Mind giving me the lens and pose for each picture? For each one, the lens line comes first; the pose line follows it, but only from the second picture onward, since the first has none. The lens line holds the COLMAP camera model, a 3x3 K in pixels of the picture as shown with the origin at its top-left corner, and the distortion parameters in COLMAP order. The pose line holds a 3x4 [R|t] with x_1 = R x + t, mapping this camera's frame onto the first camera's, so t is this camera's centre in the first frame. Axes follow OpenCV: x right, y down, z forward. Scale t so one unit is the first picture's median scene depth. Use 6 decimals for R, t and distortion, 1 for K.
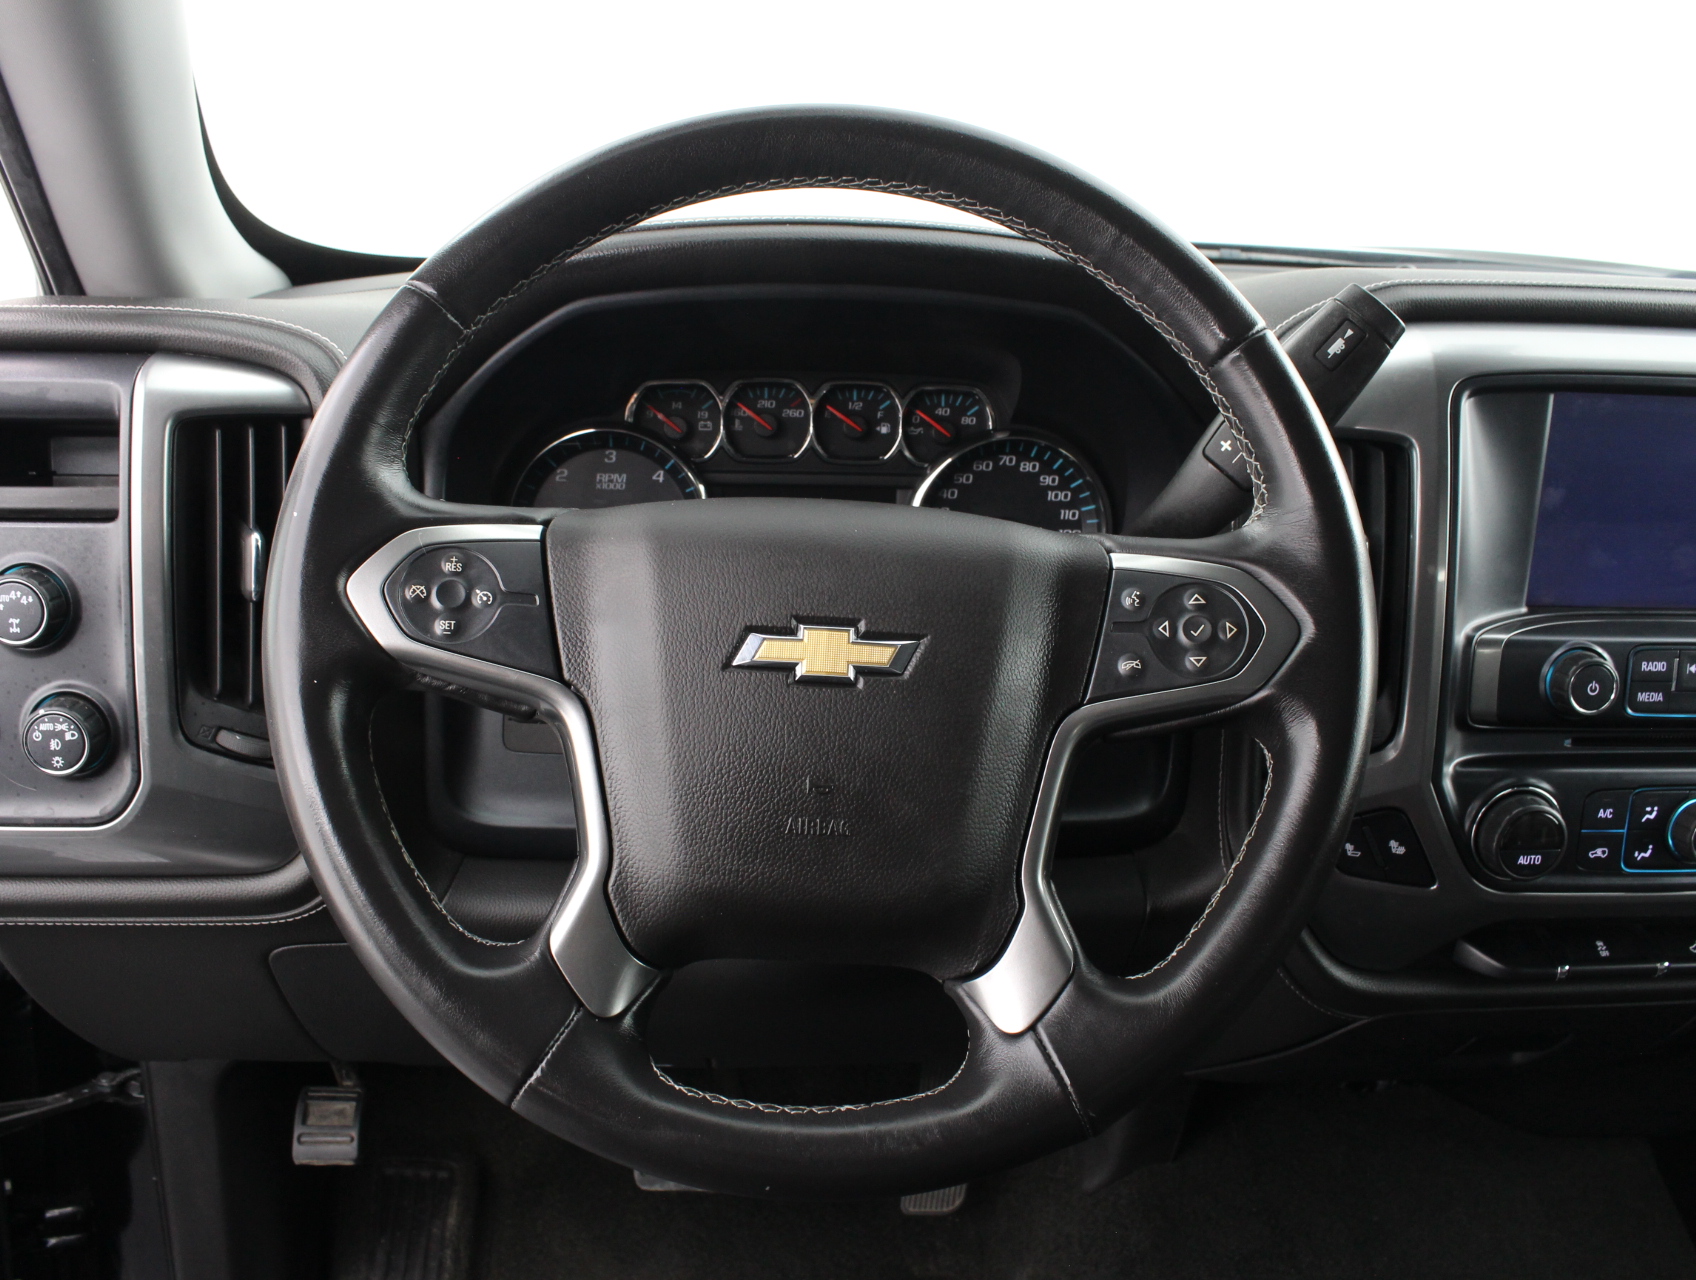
lens RADIAL K [[1585.5, 0, 848.0], [0, 1585.5, 640.0], [0, 0, 1]] dist [-0.175035, 0.157056]
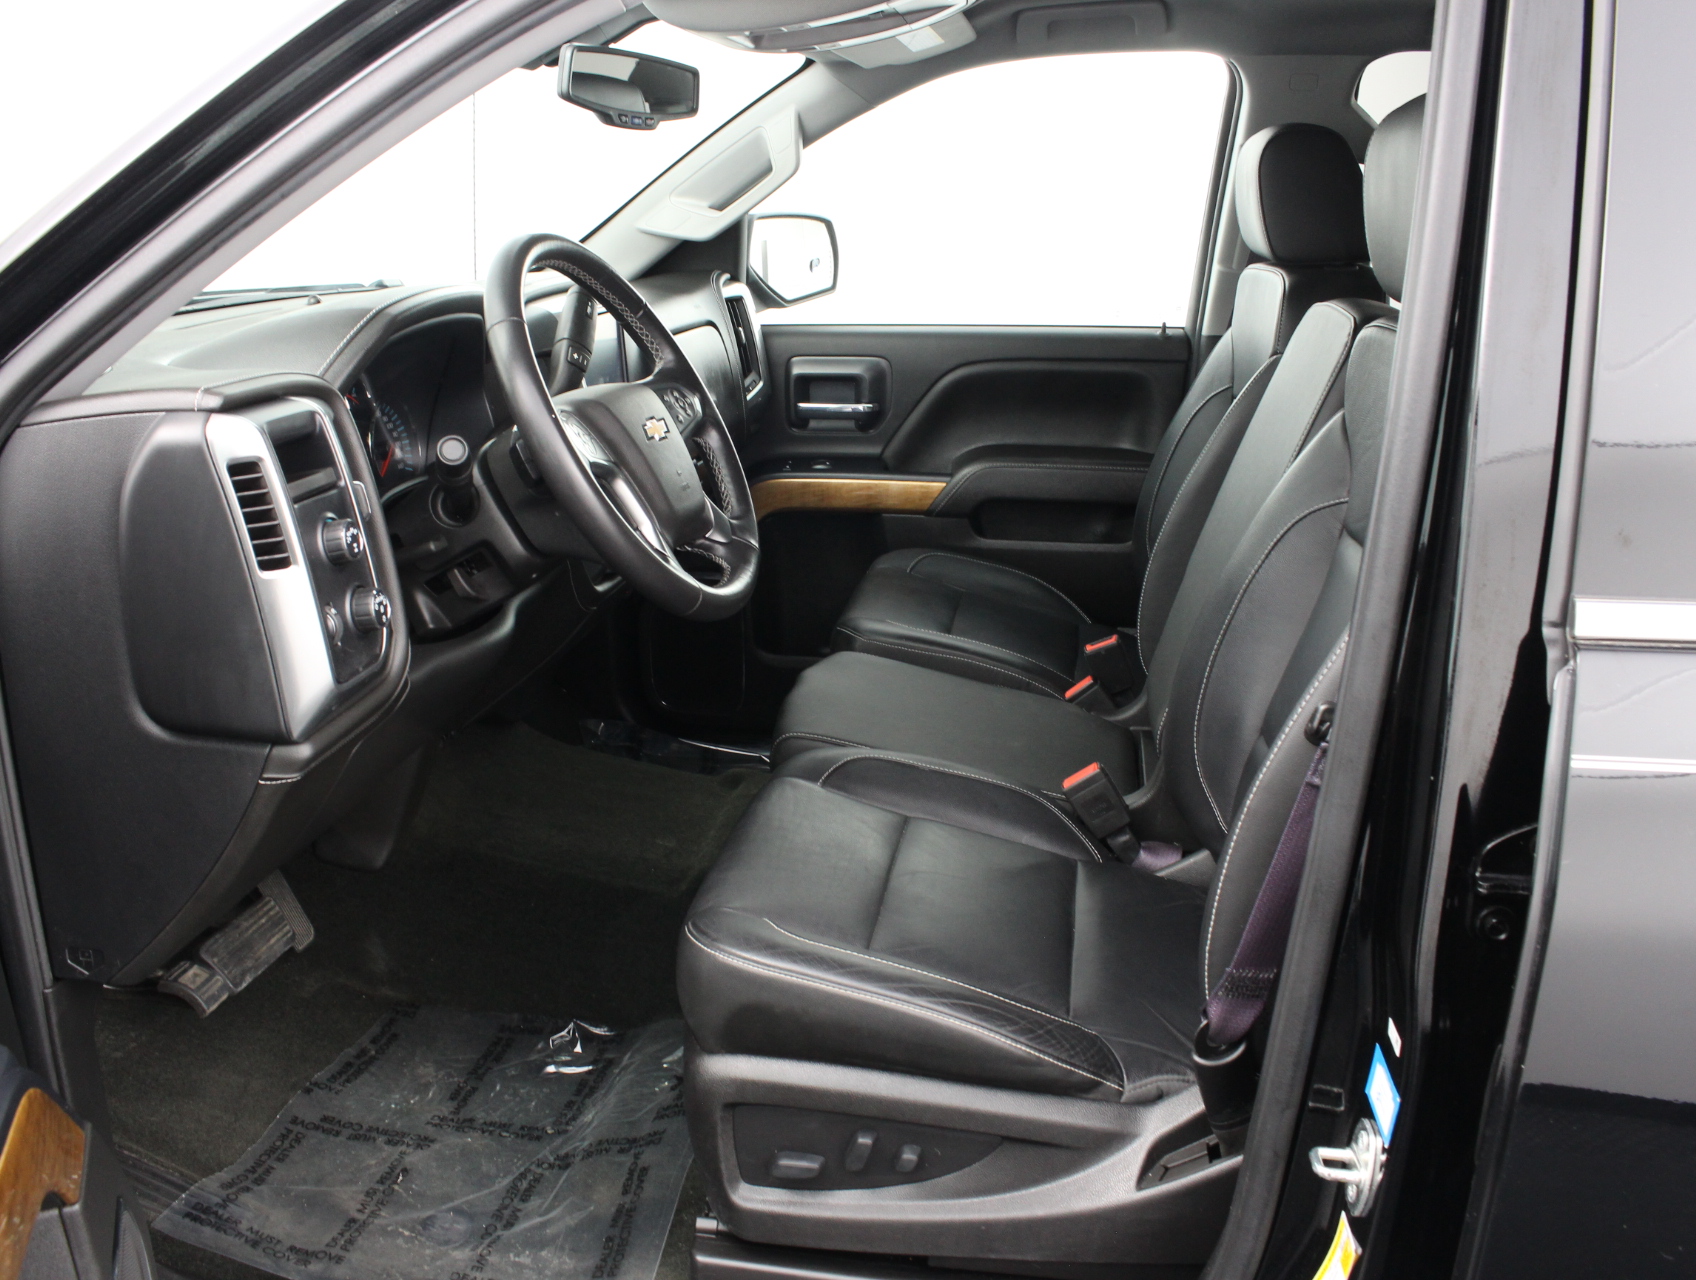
lens RADIAL K [[1585.5, 0, 848.0], [0, 1585.5, 640.0], [0, 0, 1]] dist [-0.175035, 0.157056]
pose [[0.231938, -0.305286, 0.923583, -2.029018], [0.322423, 0.919927, 0.223108, -0.124323], [-0.917741, 0.246037, 0.311798, -0.040402]]
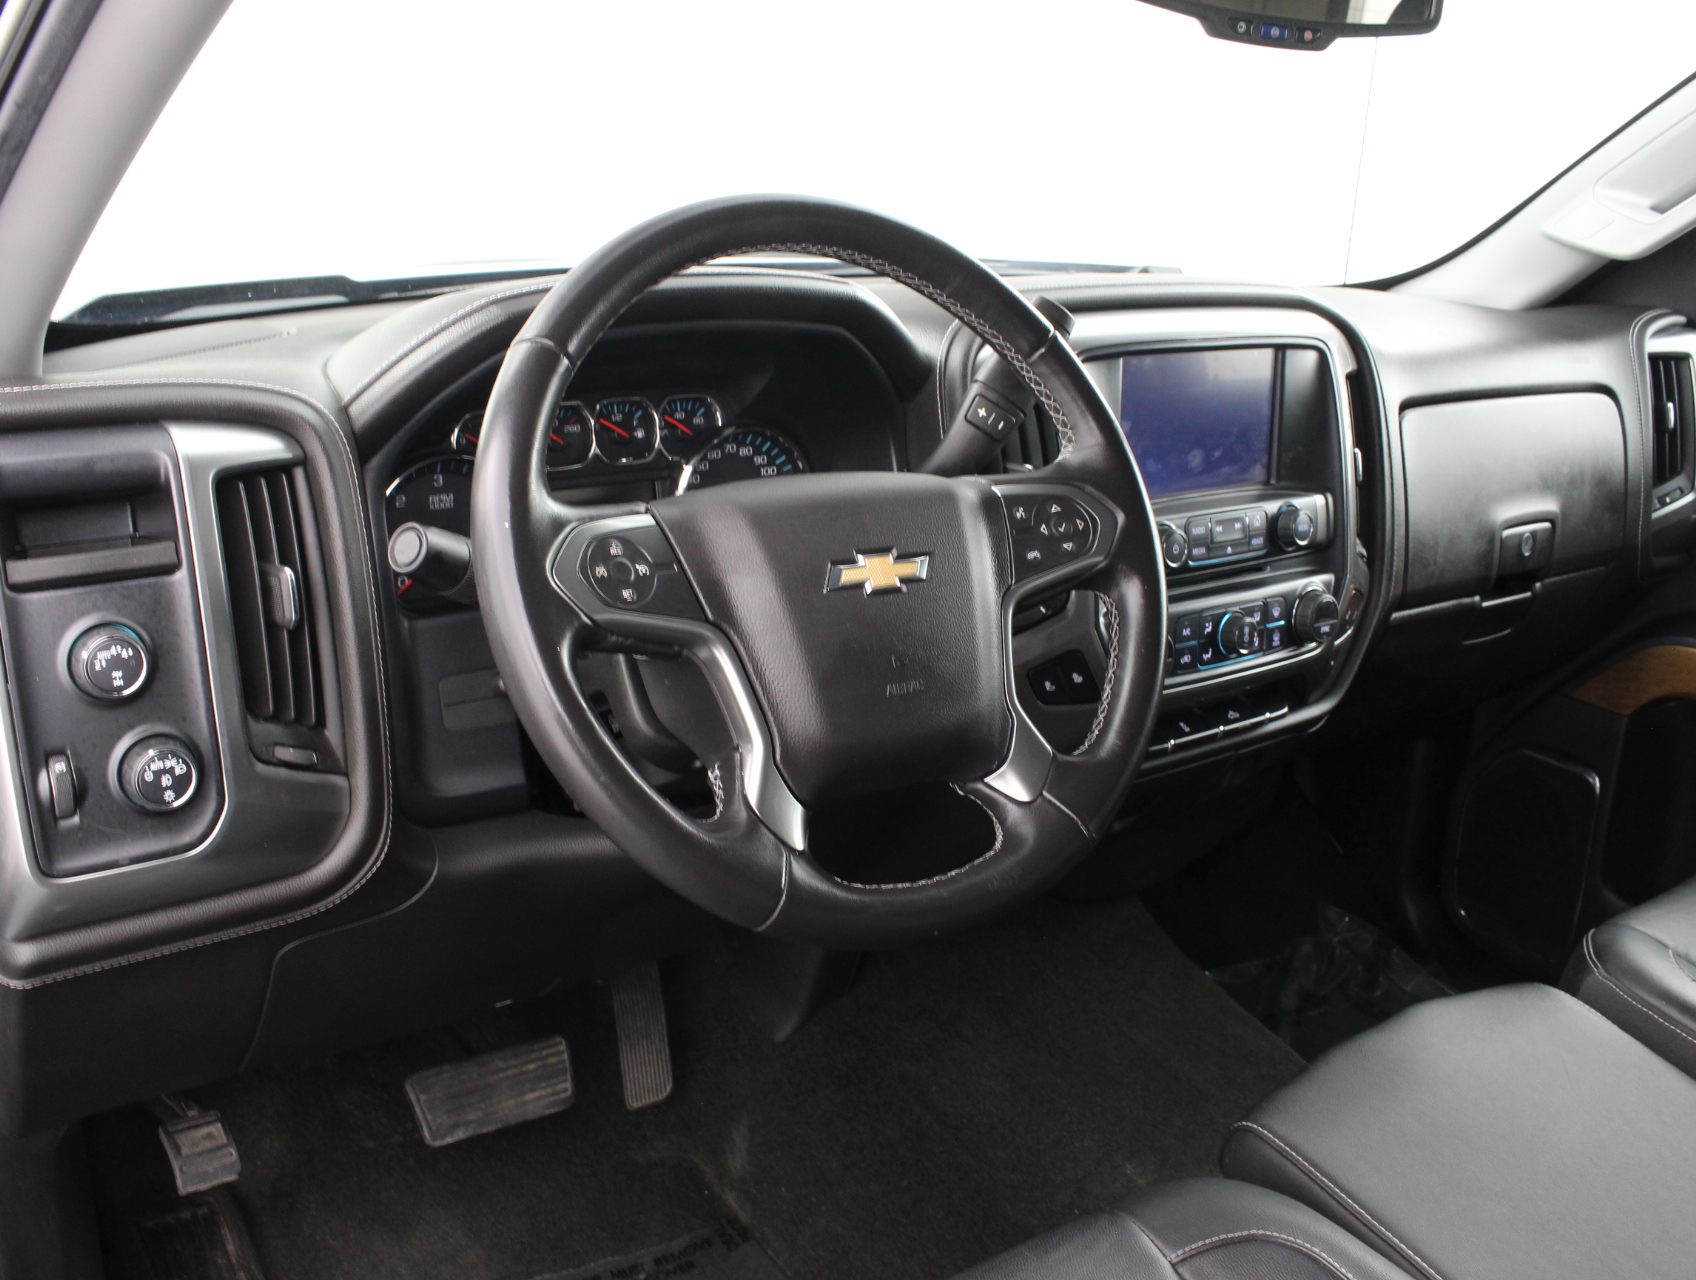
lens RADIAL K [[1585.5, 0, 848.0], [0, 1585.5, 640.0], [0, 0, 1]] dist [-0.175035, 0.157056]
pose [[0.855853, -0.162830, 0.490919, -0.612099], [0.164570, 0.985555, 0.039985, 0.005315], [-0.490338, 0.046569, 0.870287, -0.201547]]
